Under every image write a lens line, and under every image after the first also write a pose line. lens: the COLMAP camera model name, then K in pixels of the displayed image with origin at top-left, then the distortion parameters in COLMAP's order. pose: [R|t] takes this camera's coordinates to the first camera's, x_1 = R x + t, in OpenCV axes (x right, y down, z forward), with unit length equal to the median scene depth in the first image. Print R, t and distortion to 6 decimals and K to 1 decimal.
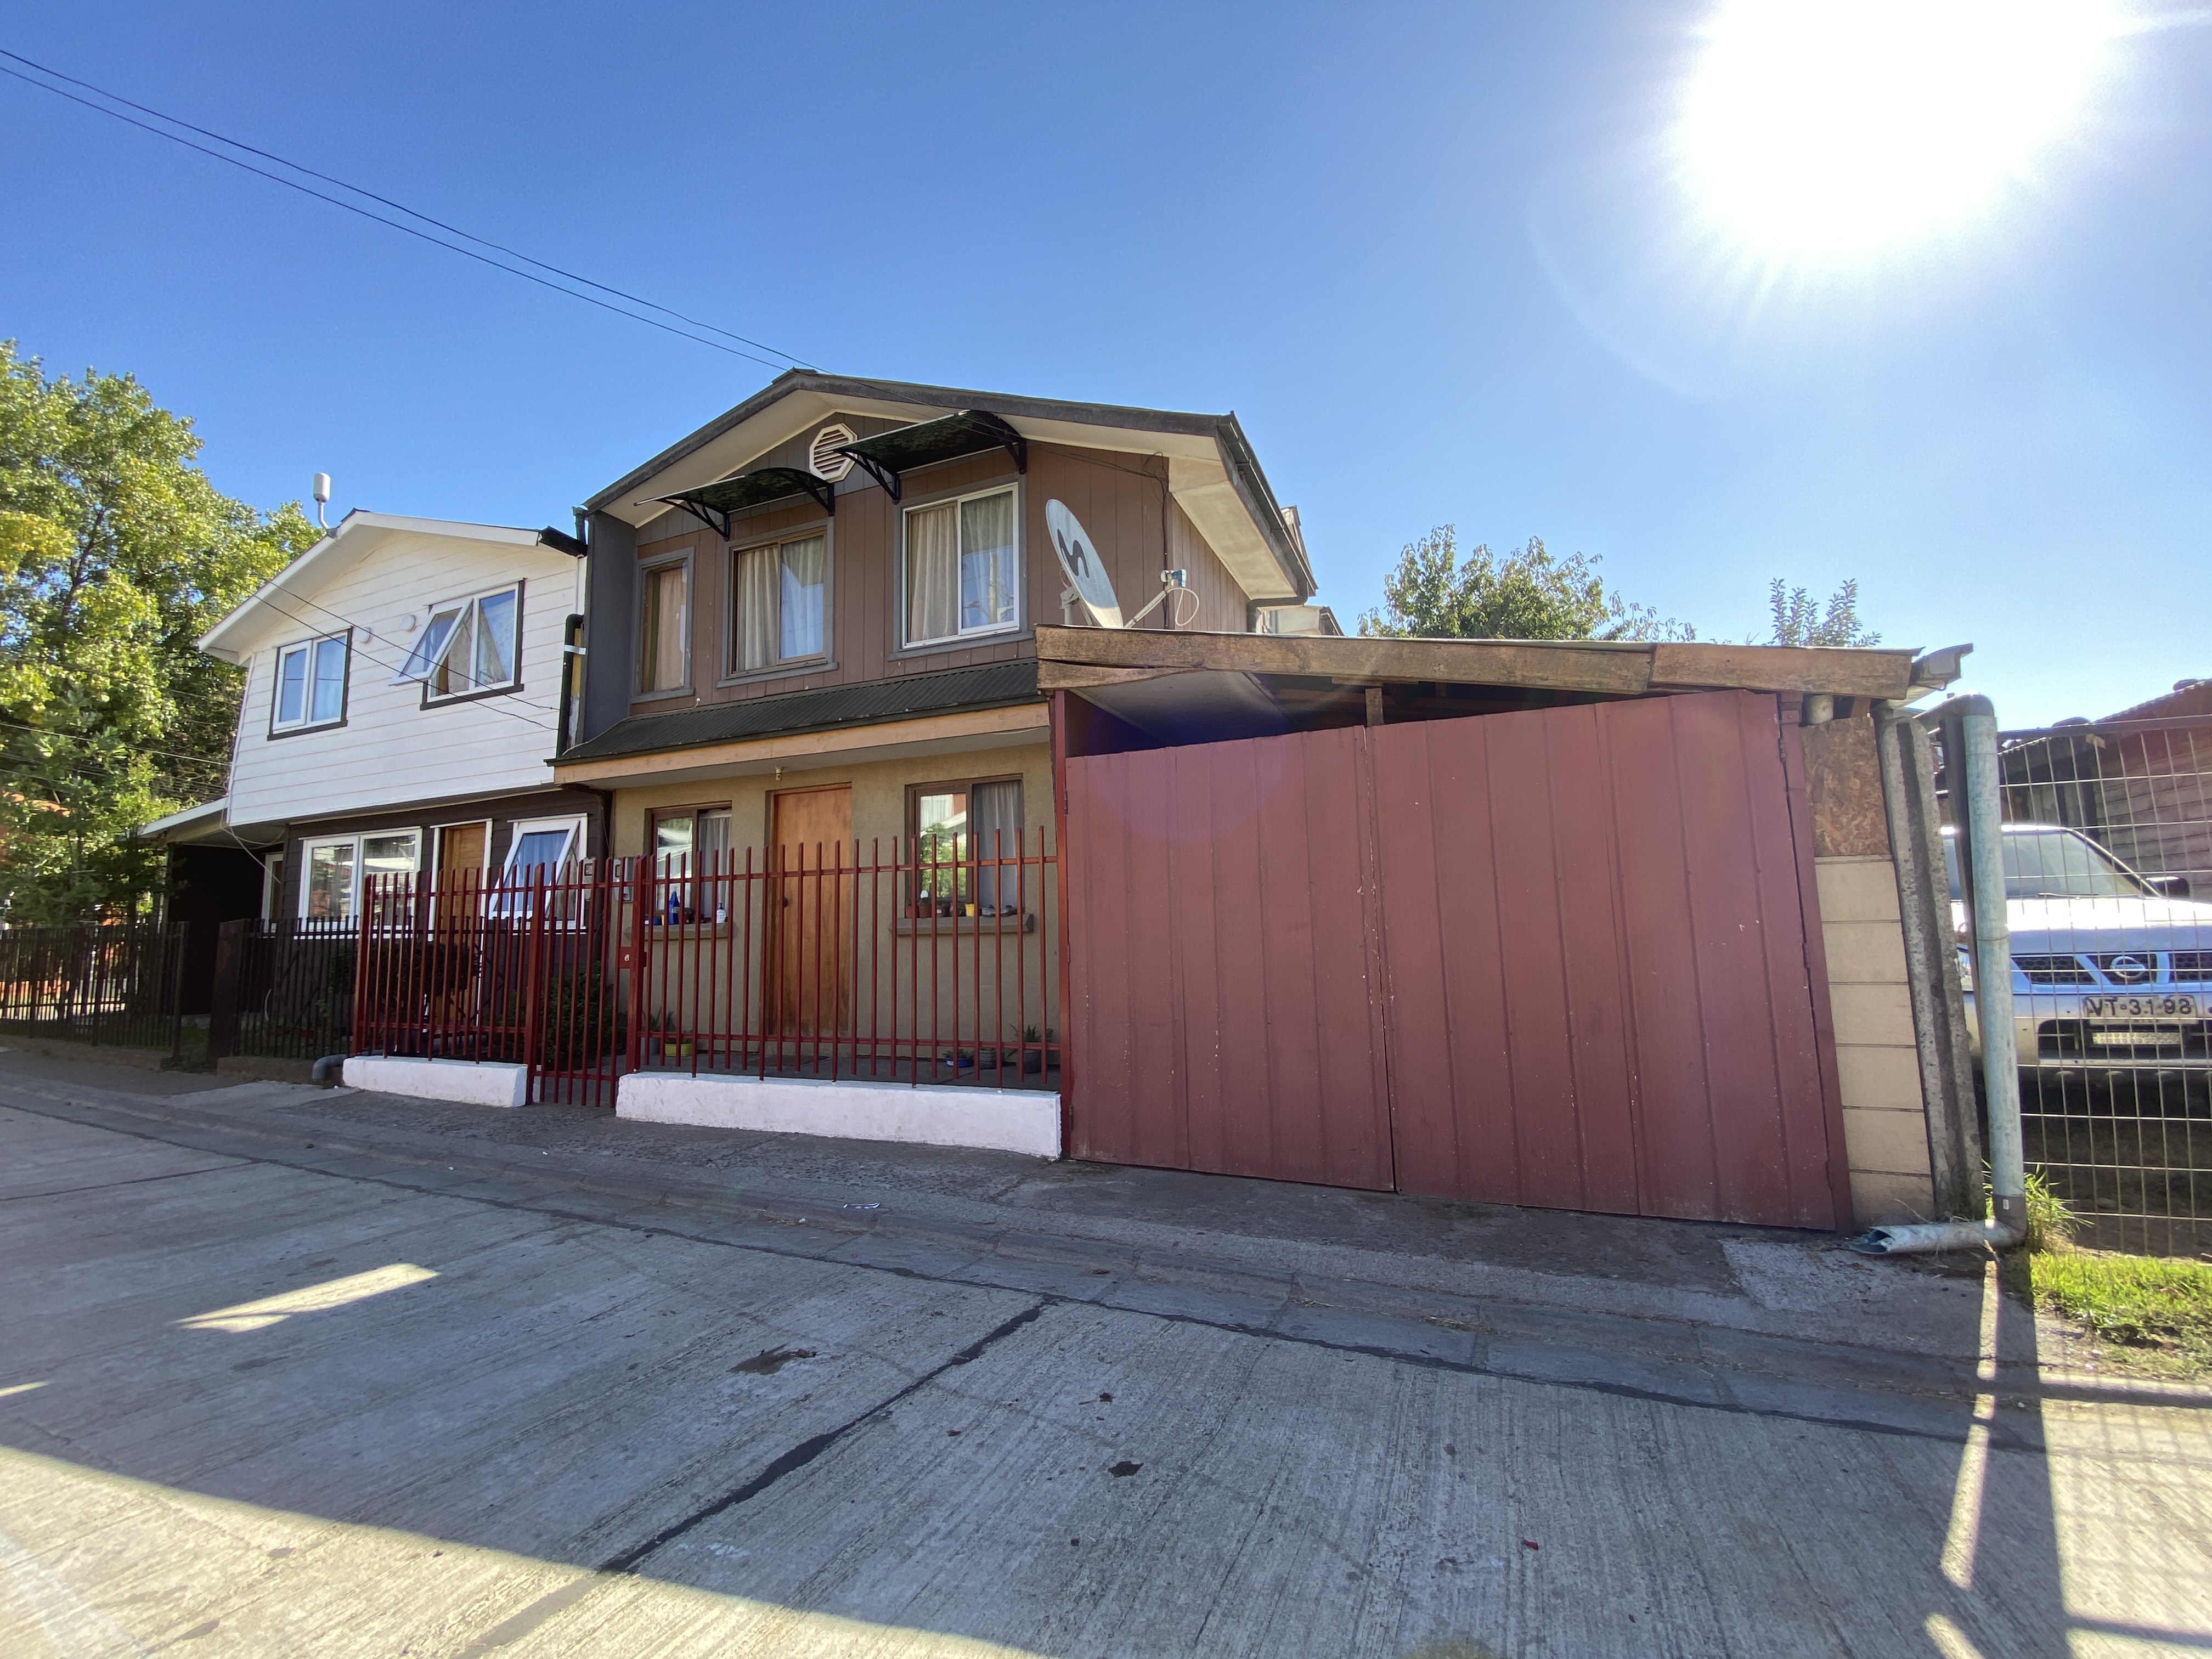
lens RADIAL K [[893.0, 0, 1111.2], [0, 893.0, 872.4], [0, 0, 1]] dist [0.000940, -0.000254]
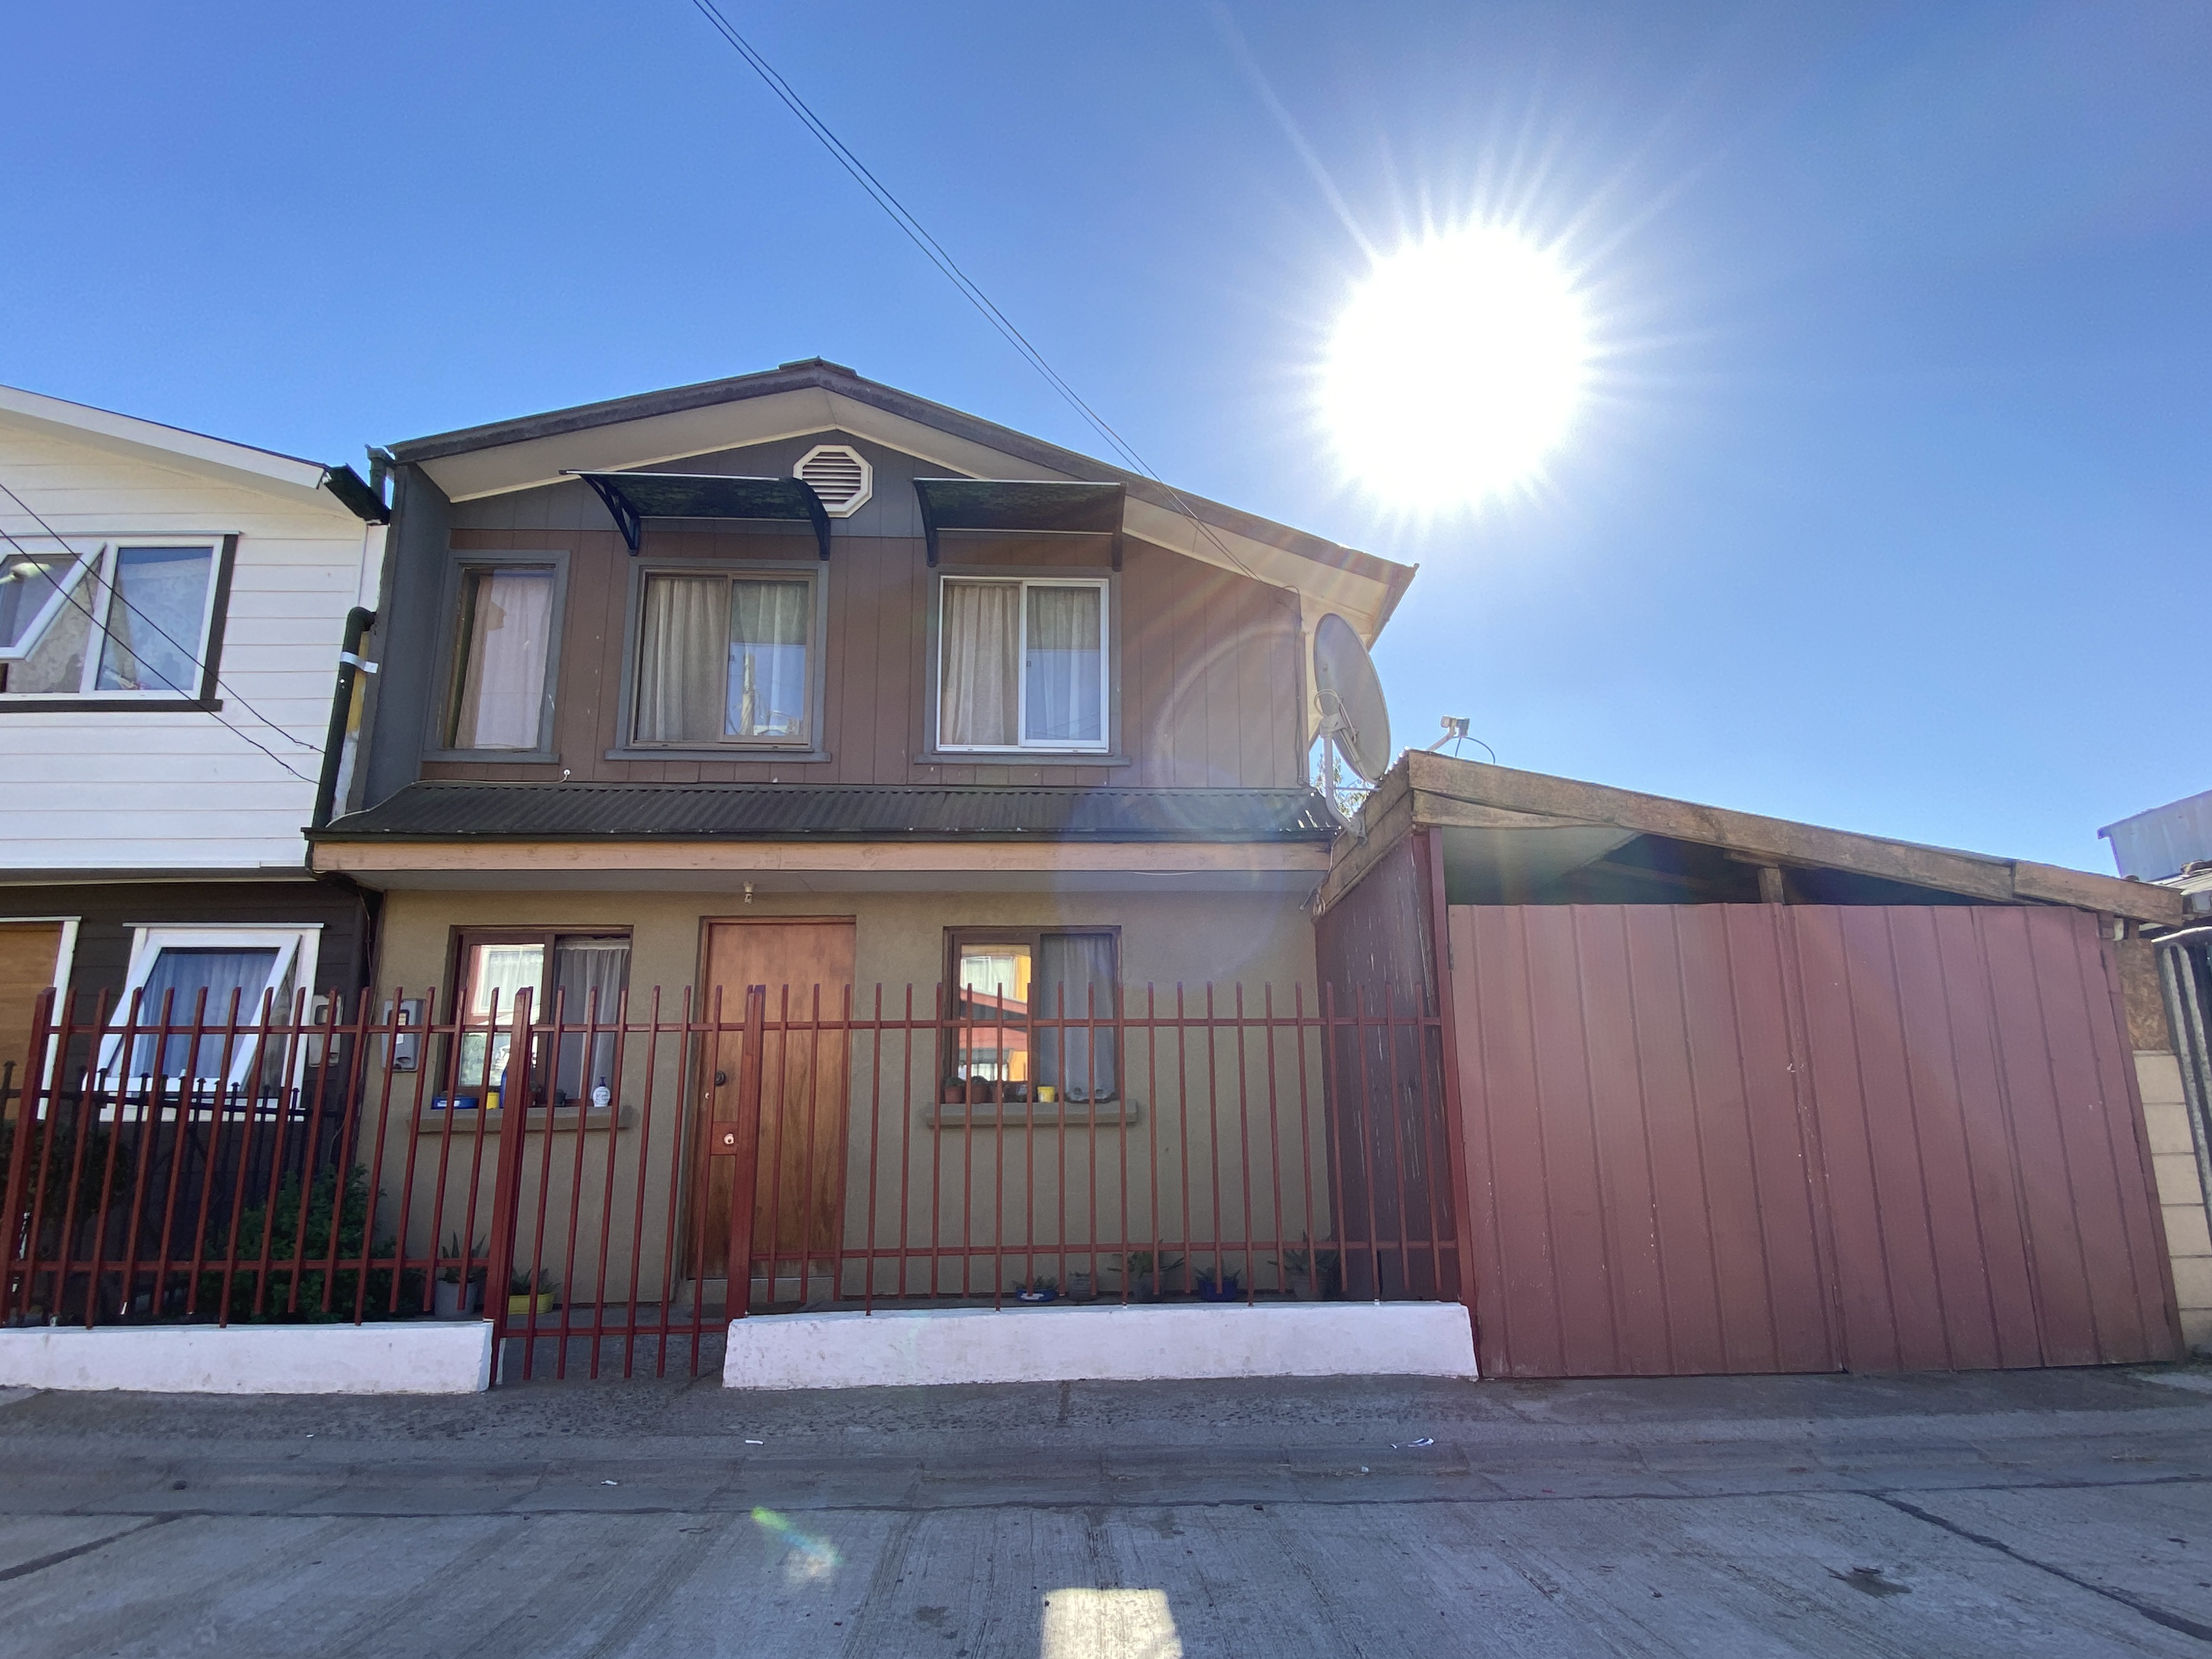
lens RADIAL K [[1069.2, 0, 1101.7], [0, 1069.2, 1012.8], [0, 0, 1]] dist [-0.004697, -0.005984]
pose [[0.902203, 0.070078, 0.425580, -0.467671], [-0.034978, 0.995350, -0.089747, 0.047719], [-0.429890, 0.066084, 0.900459, 0.131370]]
